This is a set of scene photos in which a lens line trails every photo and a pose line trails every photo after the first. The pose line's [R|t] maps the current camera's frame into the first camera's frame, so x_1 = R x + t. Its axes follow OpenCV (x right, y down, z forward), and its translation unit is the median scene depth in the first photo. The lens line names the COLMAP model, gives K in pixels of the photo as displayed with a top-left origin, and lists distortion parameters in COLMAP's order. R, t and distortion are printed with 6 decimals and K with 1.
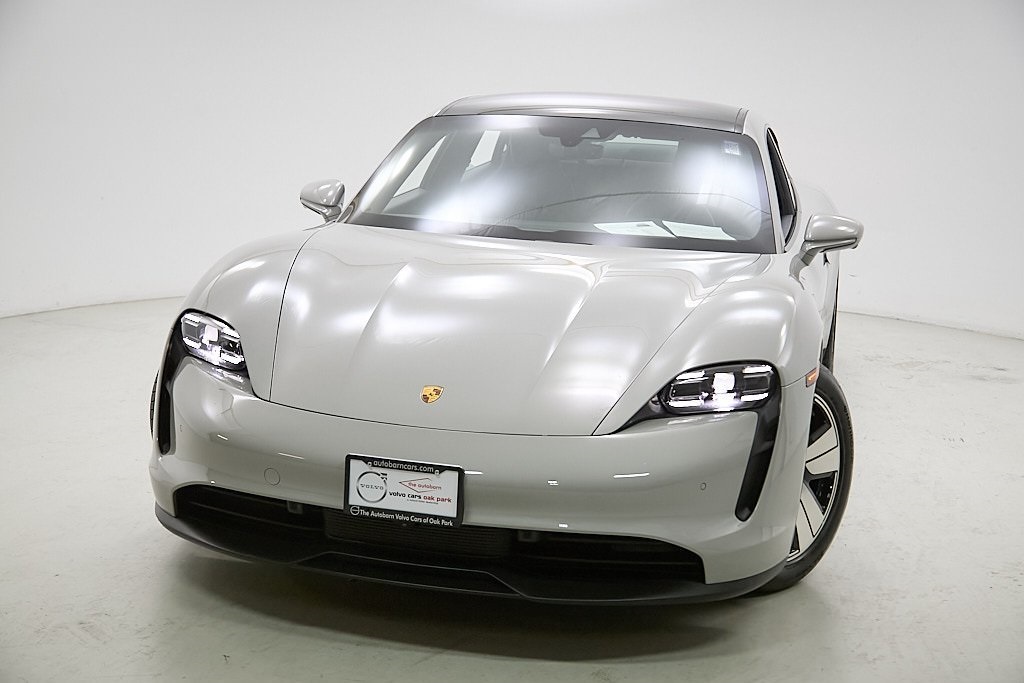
lens RADIAL K [[1452.8, 0, 517.7], [0, 1452.8, 352.9], [0, 0, 1]] dist [-0.019474, 0.000000]
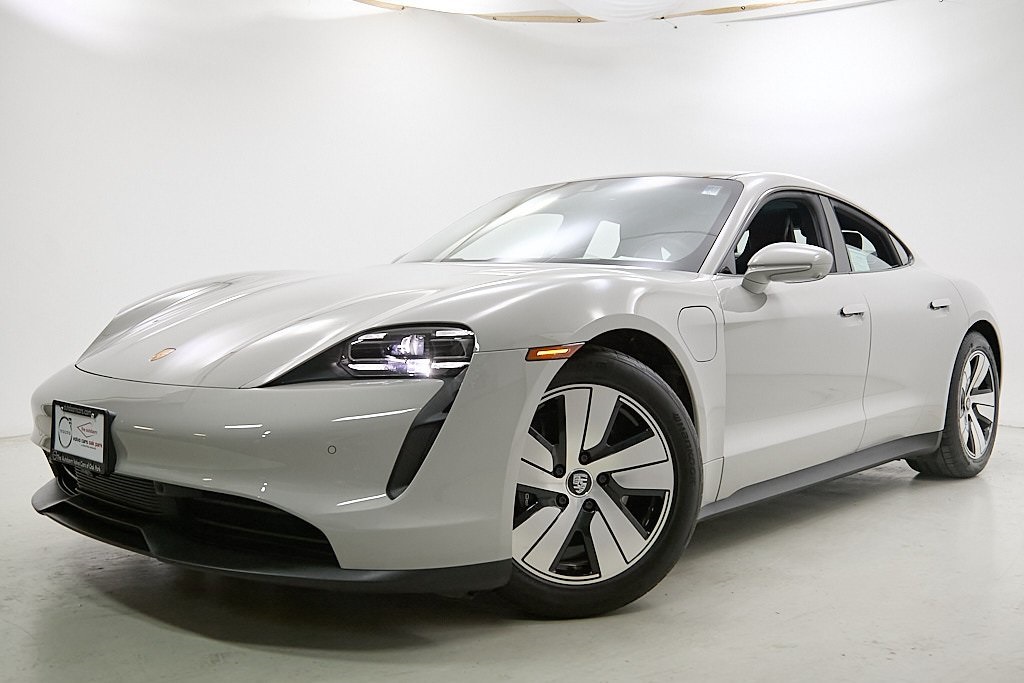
lens RADIAL K [[986.0, 0, 507.7], [0, 986.0, 340.0], [0, 0, 1]] dist [-0.020405, 0.000000]
pose [[0.876618, -0.007683, -0.481126, 0.476015], [-0.076719, 0.984851, -0.155510, 0.104450], [0.475032, 0.173235, 0.862748, 0.499199]]
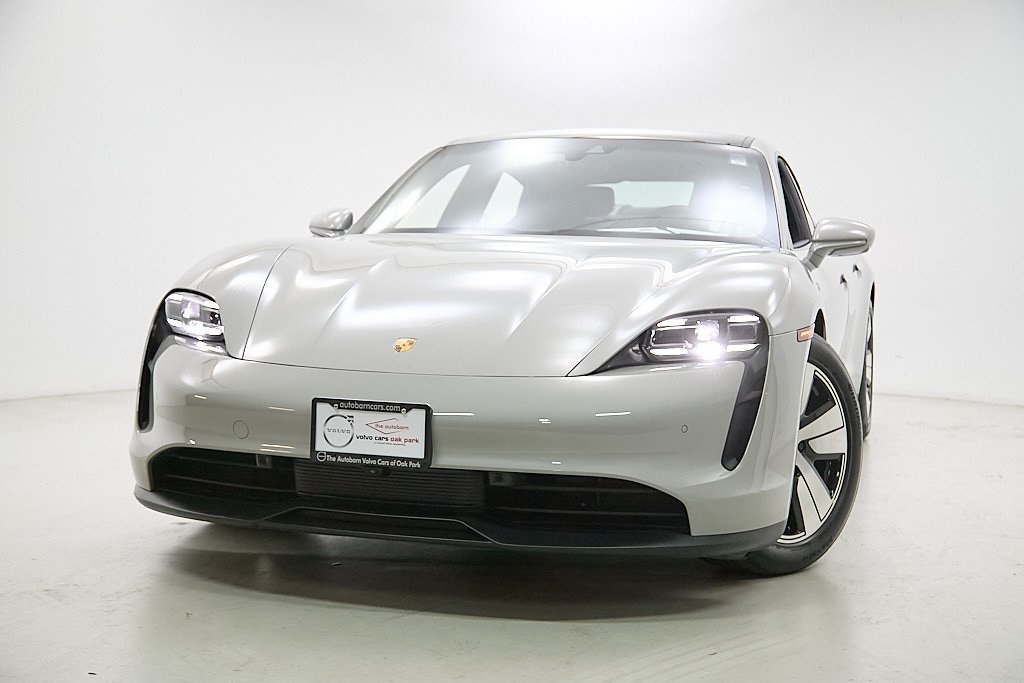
lens RADIAL K [[1452.8, 0, 512.7], [0, 1452.8, 346.2], [0, 0, 1]] dist [-0.019474, 0.000000]
pose [[0.998191, -0.016445, -0.057838, 0.067135], [0.008894, 0.991674, -0.128463, 0.150411], [0.059469, 0.127717, 0.990026, 0.039646]]
